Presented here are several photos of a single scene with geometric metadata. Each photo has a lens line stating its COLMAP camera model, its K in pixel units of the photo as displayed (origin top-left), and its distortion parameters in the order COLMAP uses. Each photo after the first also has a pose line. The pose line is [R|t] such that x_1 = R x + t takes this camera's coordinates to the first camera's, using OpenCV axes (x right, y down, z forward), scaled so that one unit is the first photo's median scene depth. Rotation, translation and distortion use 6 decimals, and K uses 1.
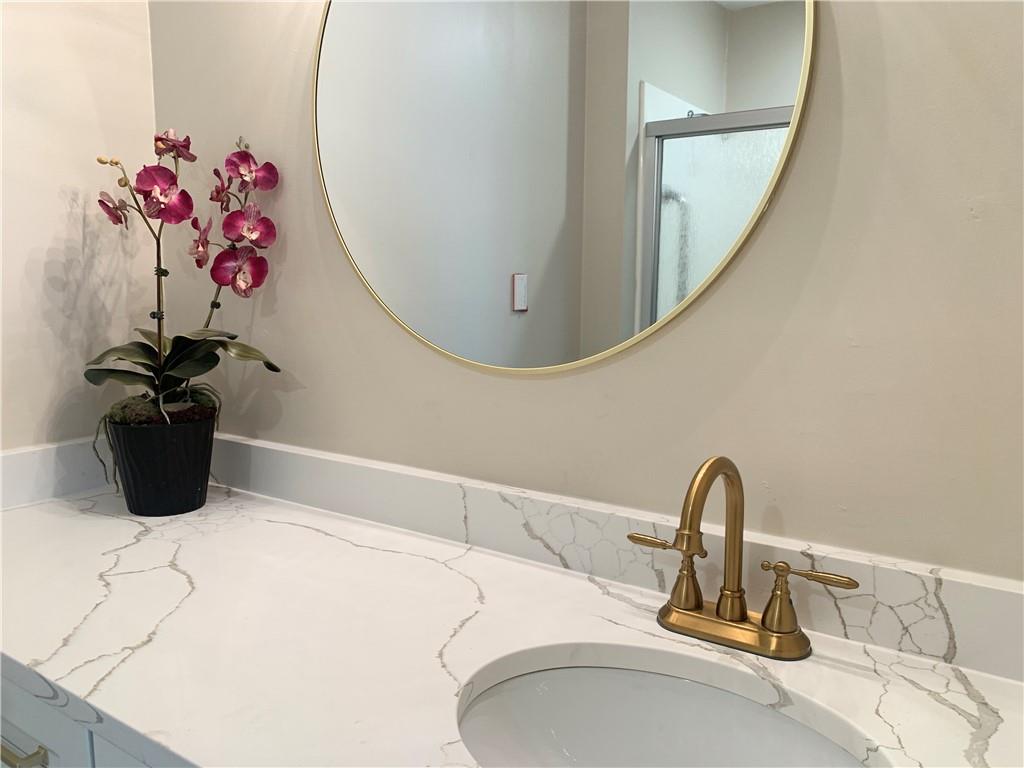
lens RADIAL K [[796.8, 0, 514.2], [0, 796.8, 378.4], [0, 0, 1]] dist [0.035987, -0.034874]
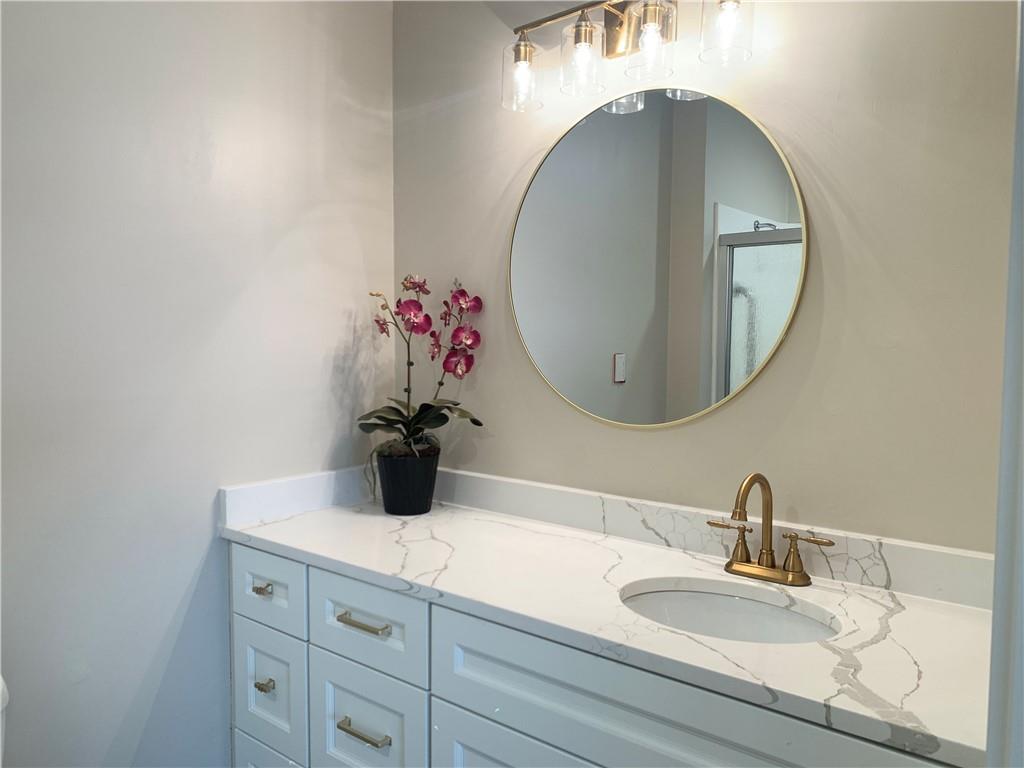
lens RADIAL K [[778.9, 0, 508.5], [0, 778.9, 372.3], [0, 0, 1]] dist [0.101800, -0.186170]
pose [[0.994414, 0.004944, -0.105431, -0.078107], [-0.013830, 0.996394, -0.083717, 0.014669], [0.104637, 0.084708, 0.990896, -0.552004]]
